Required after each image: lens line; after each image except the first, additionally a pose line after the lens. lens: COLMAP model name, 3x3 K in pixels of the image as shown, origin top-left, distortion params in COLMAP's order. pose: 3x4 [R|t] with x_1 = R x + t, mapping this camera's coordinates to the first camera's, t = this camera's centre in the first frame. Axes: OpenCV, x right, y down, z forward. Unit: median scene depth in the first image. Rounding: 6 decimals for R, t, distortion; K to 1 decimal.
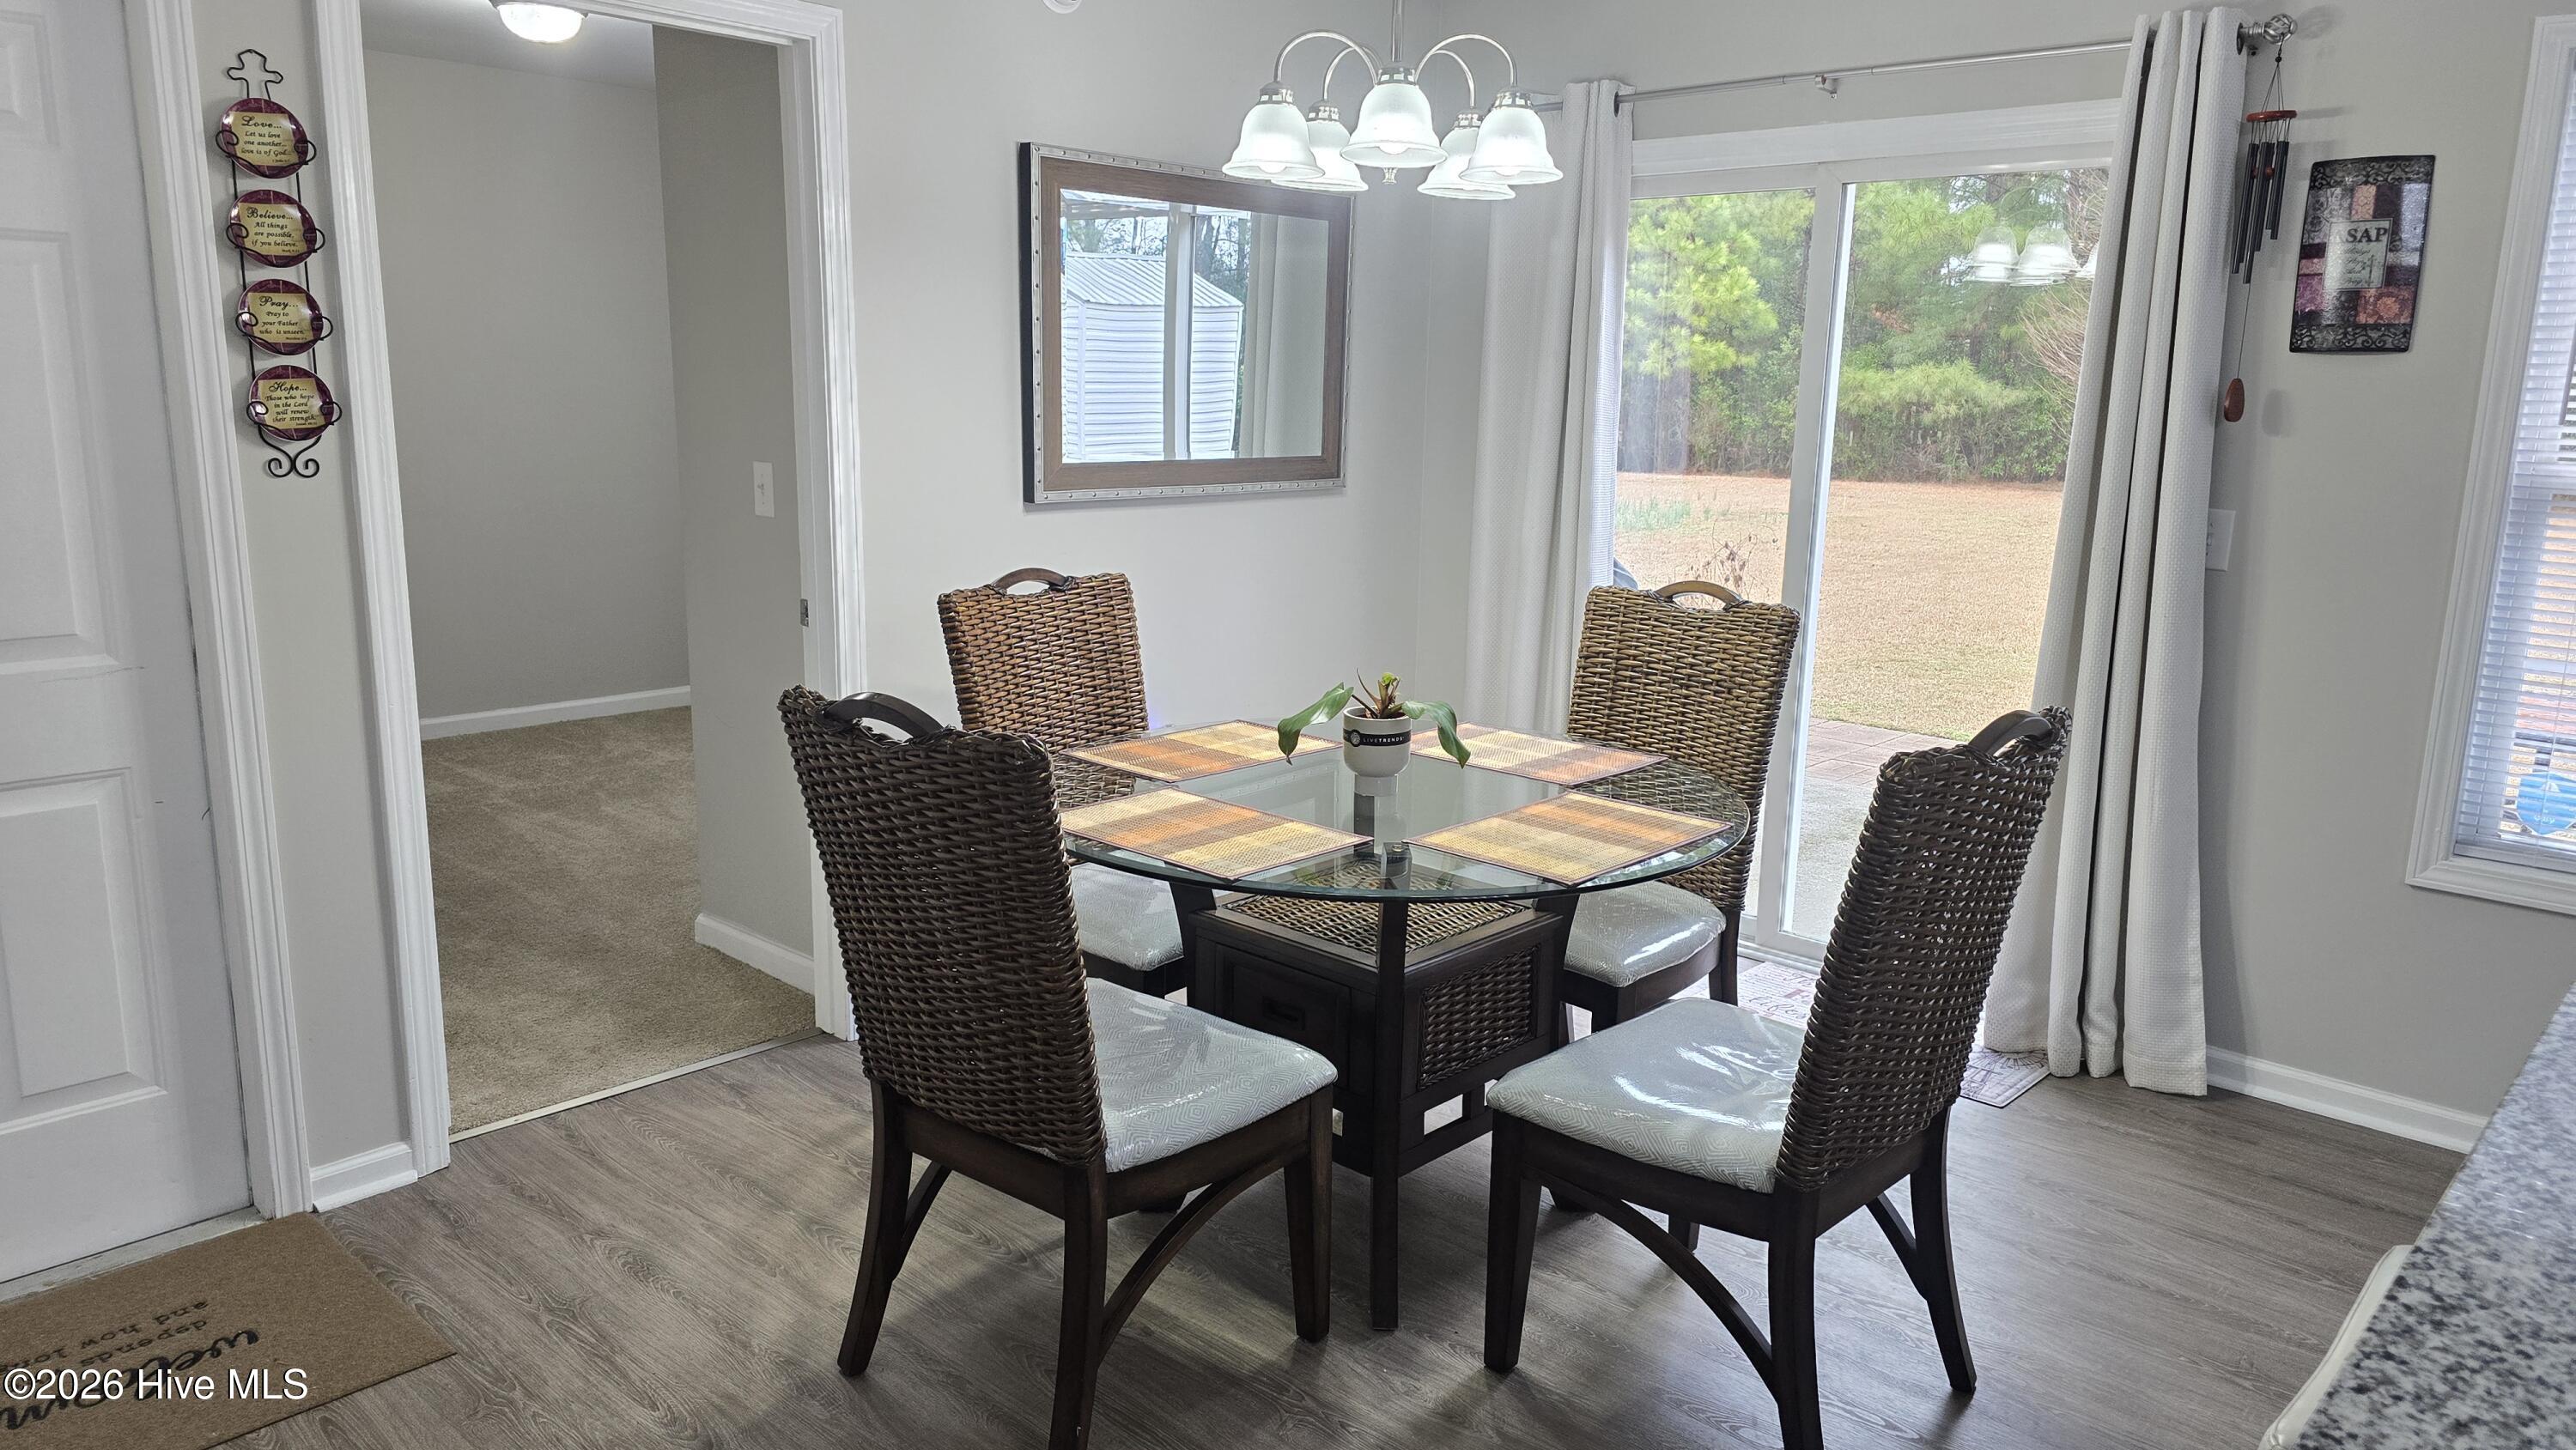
lens RADIAL K [[1731.5, 0, 1288.0], [0, 1731.5, 725.0], [0, 0, 1]] dist [0.105388, -0.081901]
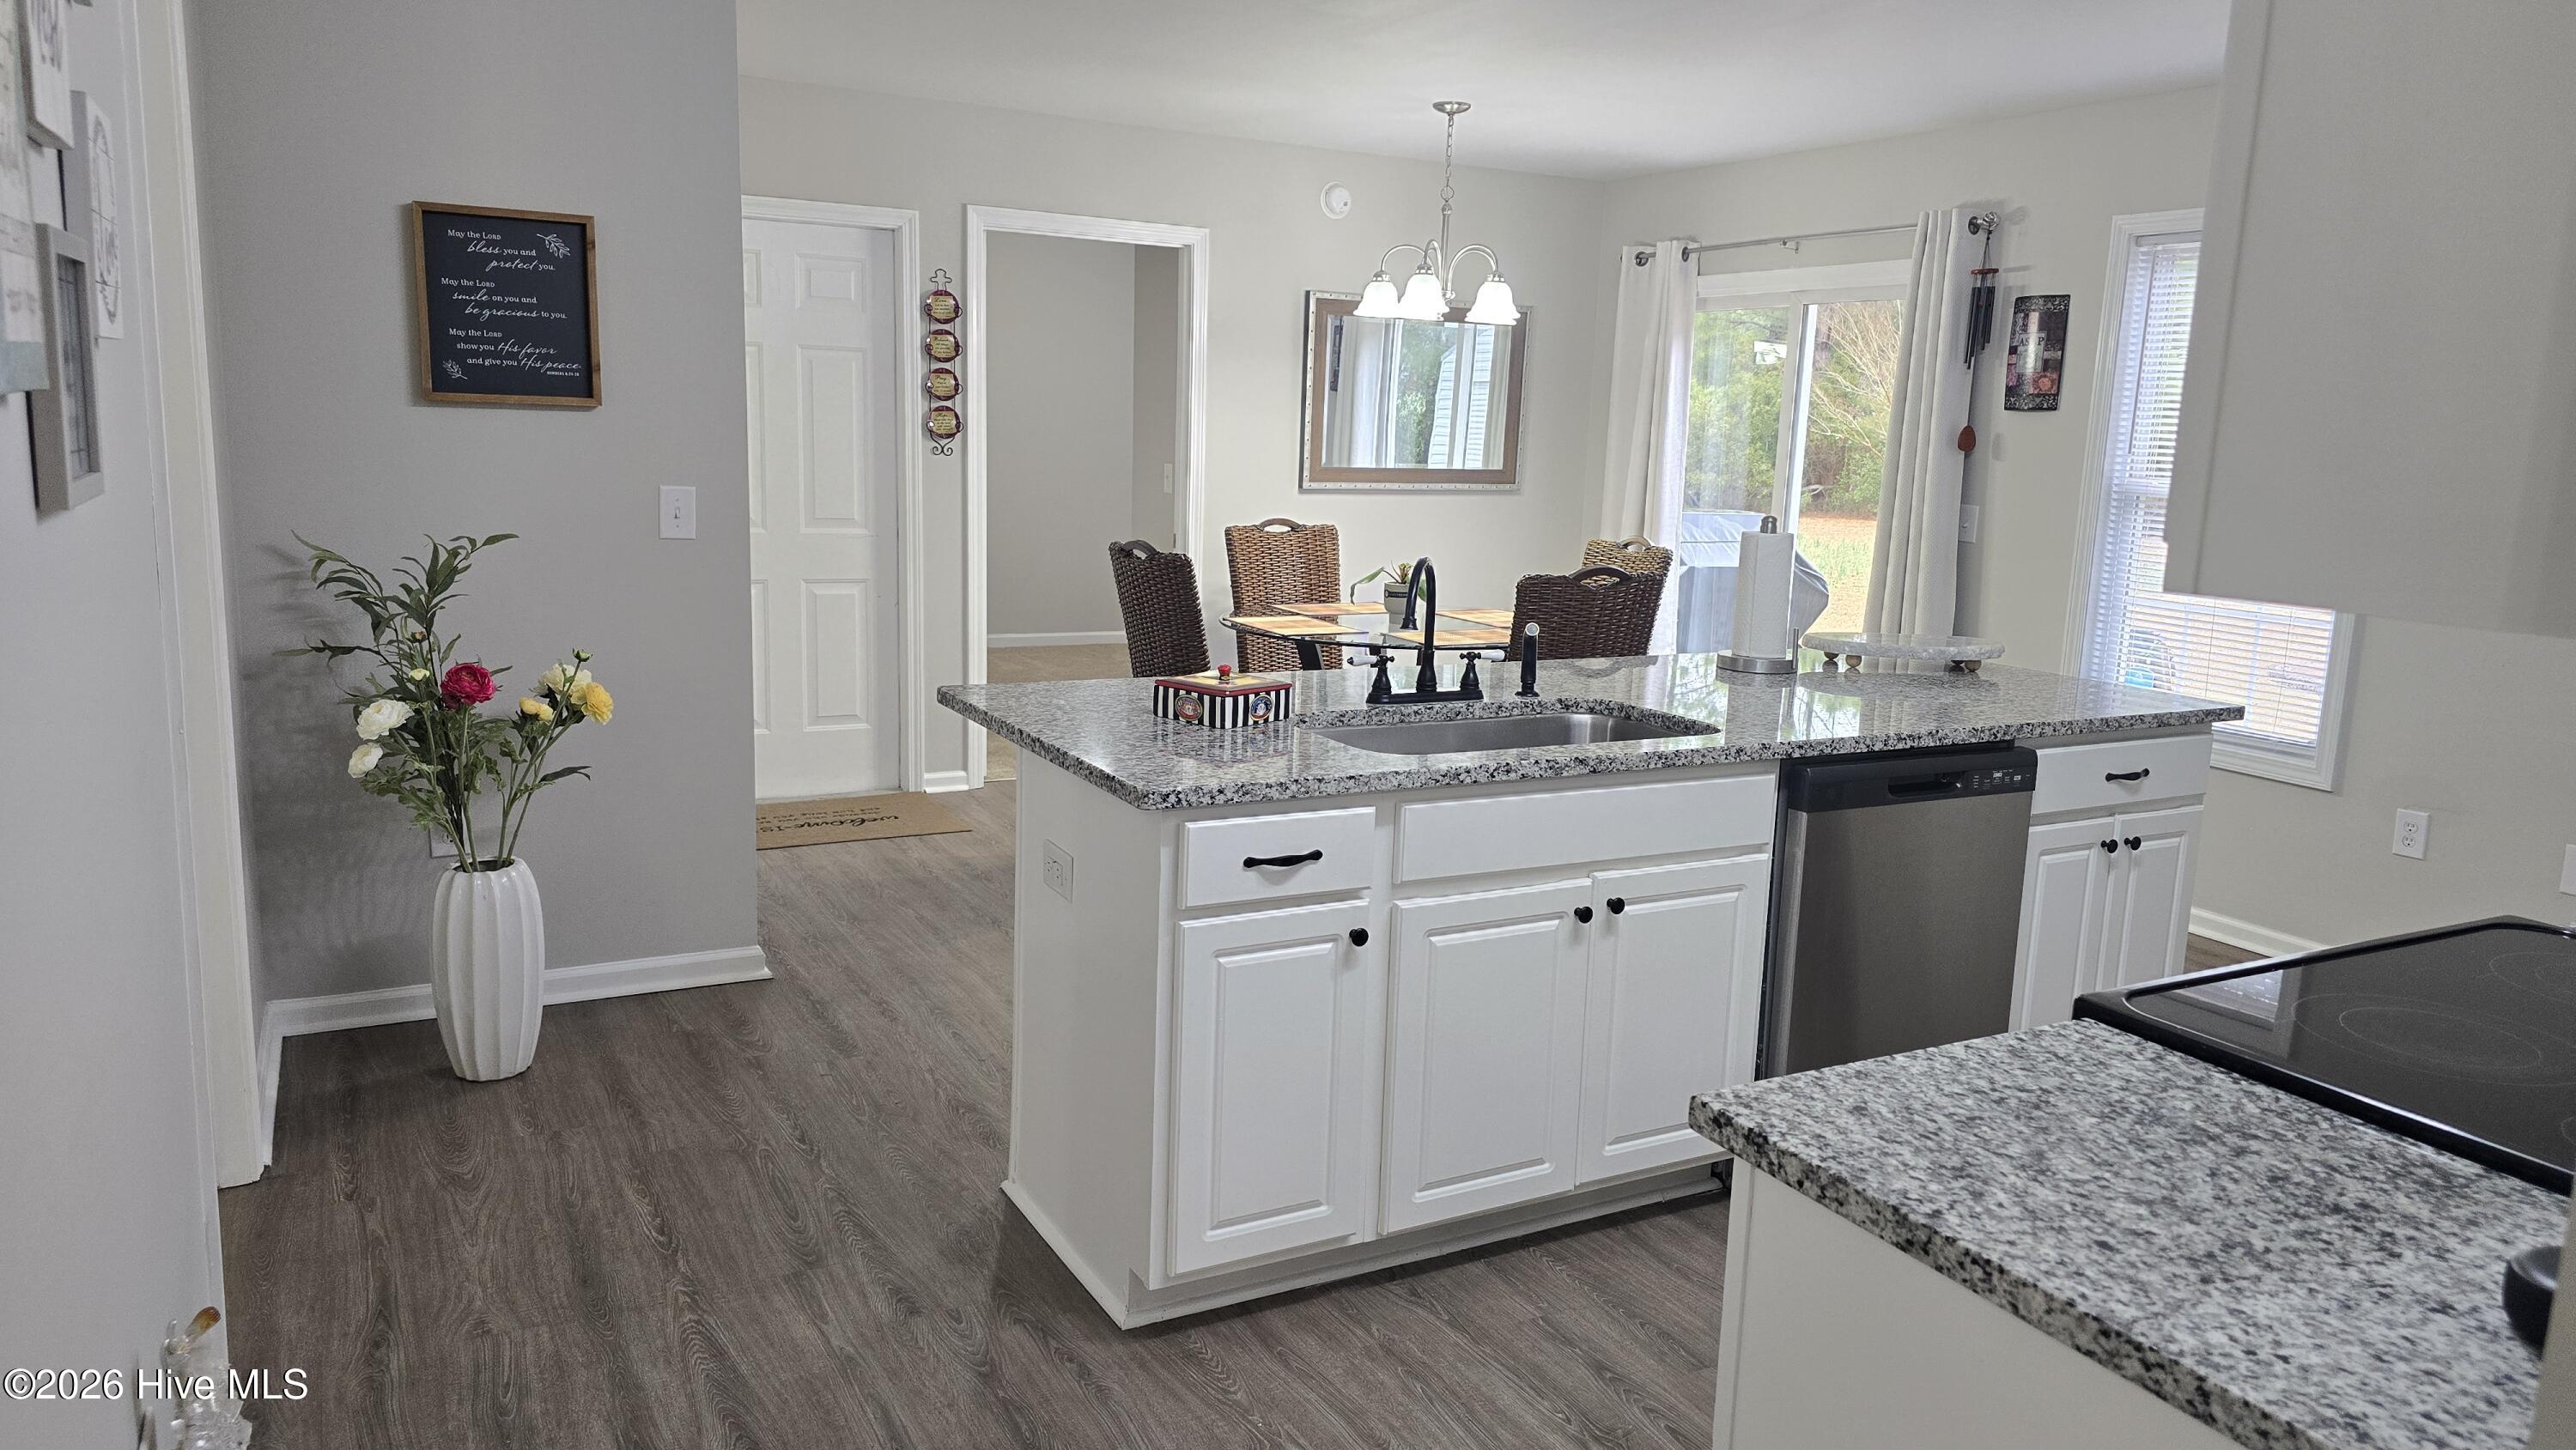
lens RADIAL K [[1701.0, 0, 1288.0], [0, 1701.0, 725.0], [0, 0, 1]] dist [0.146972, -0.001218]
pose [[0.948216, 0.071203, -0.309544, 0.496291], [-0.080892, 0.996550, -0.018562, 0.184631], [0.307154, 0.042640, 0.950704, -0.824087]]
